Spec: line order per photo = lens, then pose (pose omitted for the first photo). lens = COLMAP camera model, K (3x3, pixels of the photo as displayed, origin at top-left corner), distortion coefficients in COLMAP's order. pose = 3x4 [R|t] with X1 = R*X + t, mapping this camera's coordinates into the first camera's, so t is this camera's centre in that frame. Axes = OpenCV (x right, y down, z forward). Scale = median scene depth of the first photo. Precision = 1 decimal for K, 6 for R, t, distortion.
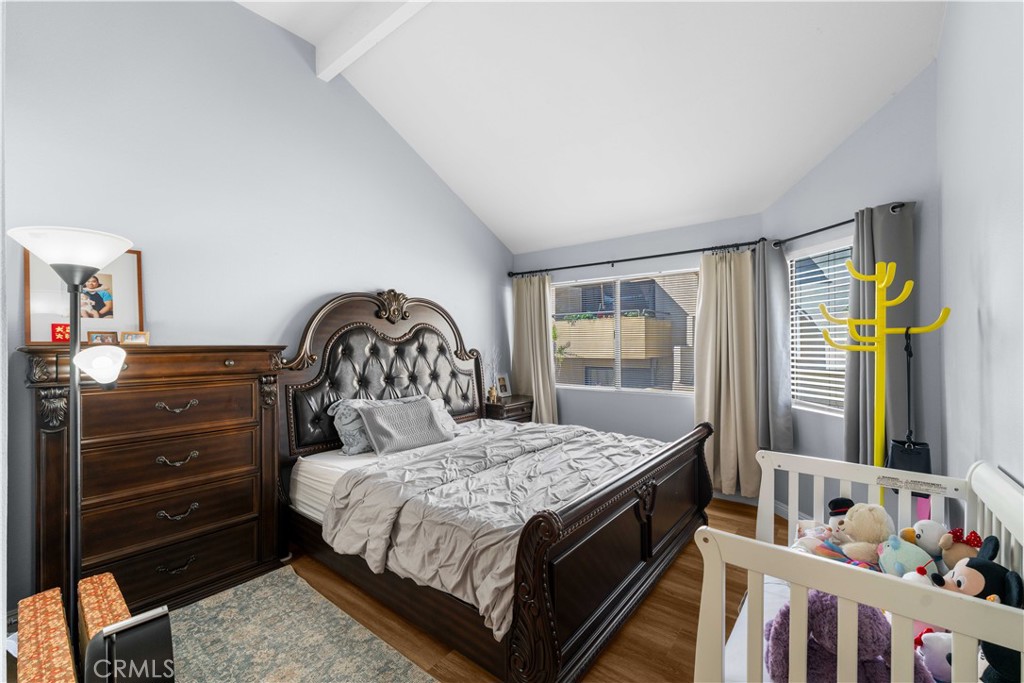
lens RADIAL K [[414.8, 0, 512.3], [0, 414.8, 342.4], [0, 0, 1]] dist [0.001234, -0.000167]
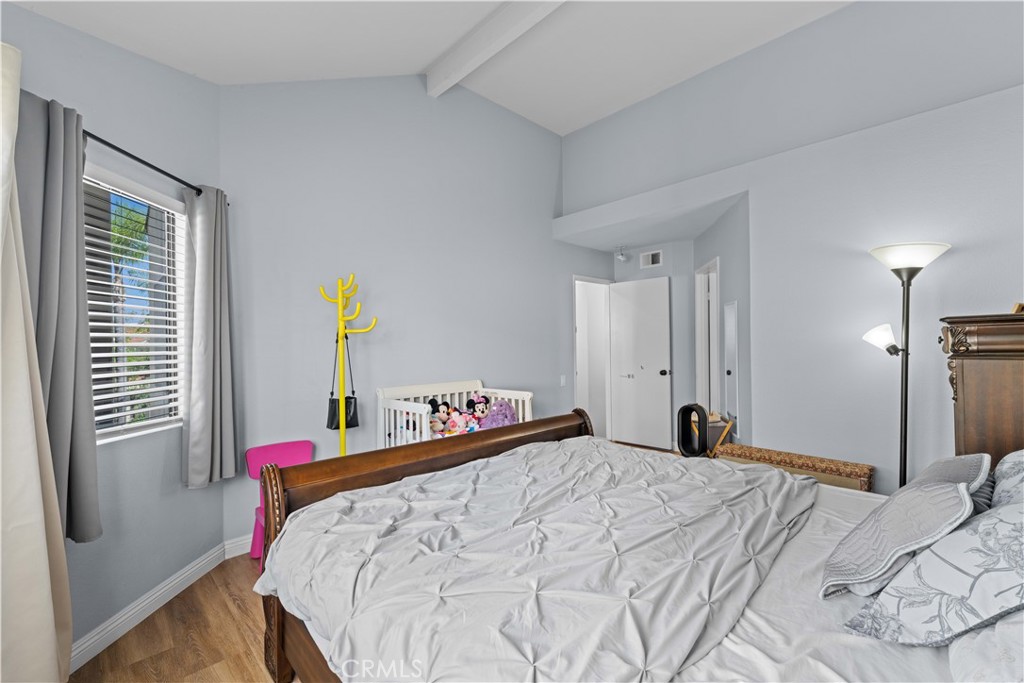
lens RADIAL K [[414.8, 0, 512.3], [0, 414.8, 342.4], [0, 0, 1]] dist [0.001234, -0.000167]
pose [[-0.991629, 0.006952, 0.128931, 0.089412], [0.007474, 0.999966, 0.003562, 0.045952], [-0.128902, 0.004496, -0.991647, 1.927206]]
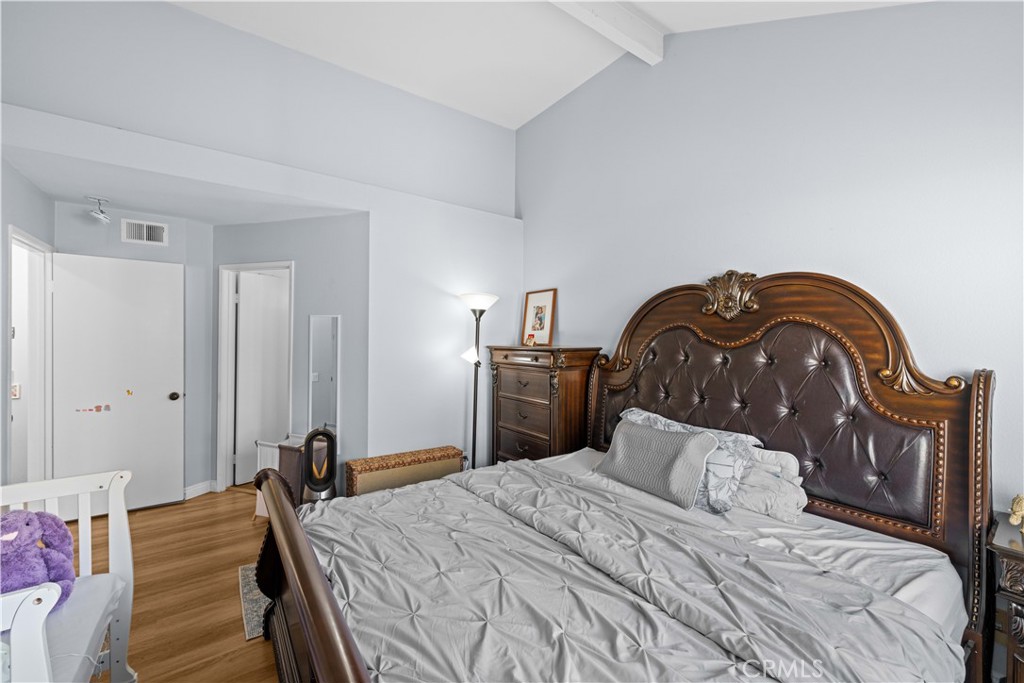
lens RADIAL K [[414.8, 0, 512.3], [0, 414.8, 342.4], [0, 0, 1]] dist [0.001234, -0.000167]
pose [[-0.287274, 0.001571, -0.957847, 0.730315], [-0.014864, 0.999871, 0.006098, -0.015642], [0.957733, 0.015989, -0.287214, 1.332262]]
